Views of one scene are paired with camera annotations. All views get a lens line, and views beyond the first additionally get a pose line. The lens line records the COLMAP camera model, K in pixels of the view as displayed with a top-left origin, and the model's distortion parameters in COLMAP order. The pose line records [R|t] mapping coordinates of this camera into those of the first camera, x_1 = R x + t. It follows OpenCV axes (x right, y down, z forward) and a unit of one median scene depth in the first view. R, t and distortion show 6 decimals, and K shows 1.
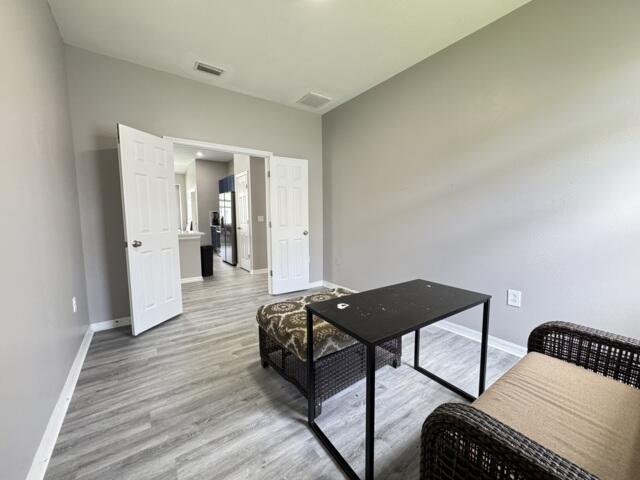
lens RADIAL K [[255.6, 0, 318.3], [0, 255.6, 239.6], [0, 0, 1]] dist [-0.001660, 0.000053]
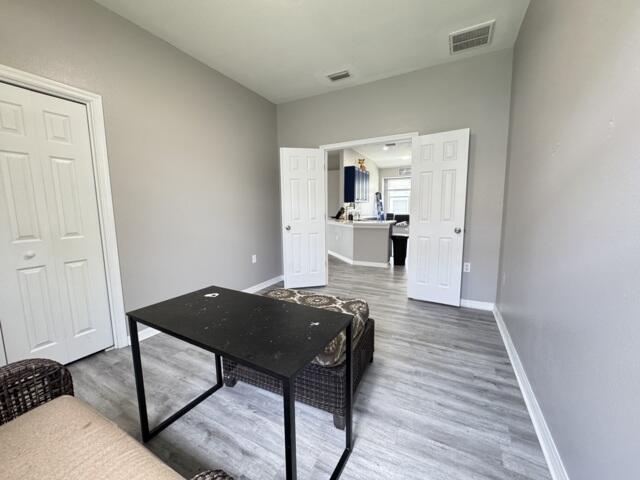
lens RADIAL K [[255.6, 0, 321.3], [0, 255.6, 240.2], [0, 0, 1]] dist [-0.001660, 0.000053]
pose [[0.450115, 0.112379, -0.885871, 0.748842], [-0.072007, 0.993387, 0.089431, -0.062901], [0.890063, 0.023534, 0.455230, 0.551501]]
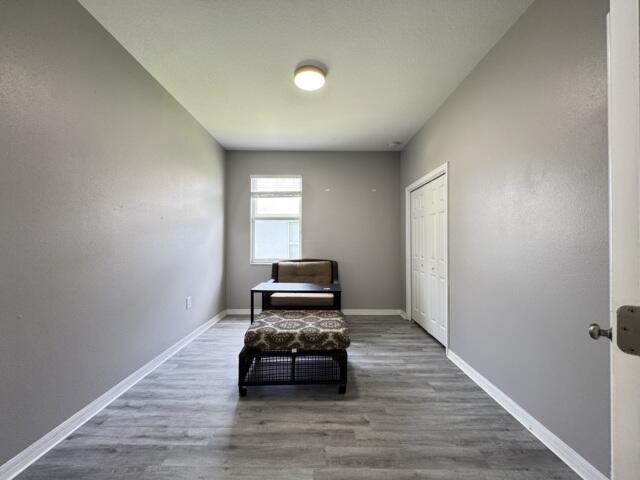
lens RADIAL K [[255.6, 0, 318.8], [0, 255.6, 240.7], [0, 0, 1]] dist [-0.001660, 0.000053]
pose [[-0.810428, 0.008797, 0.585773, -0.657494], [0.057320, 0.996280, 0.064342, -0.166055], [-0.583028, 0.085721, -0.807917, 1.634389]]
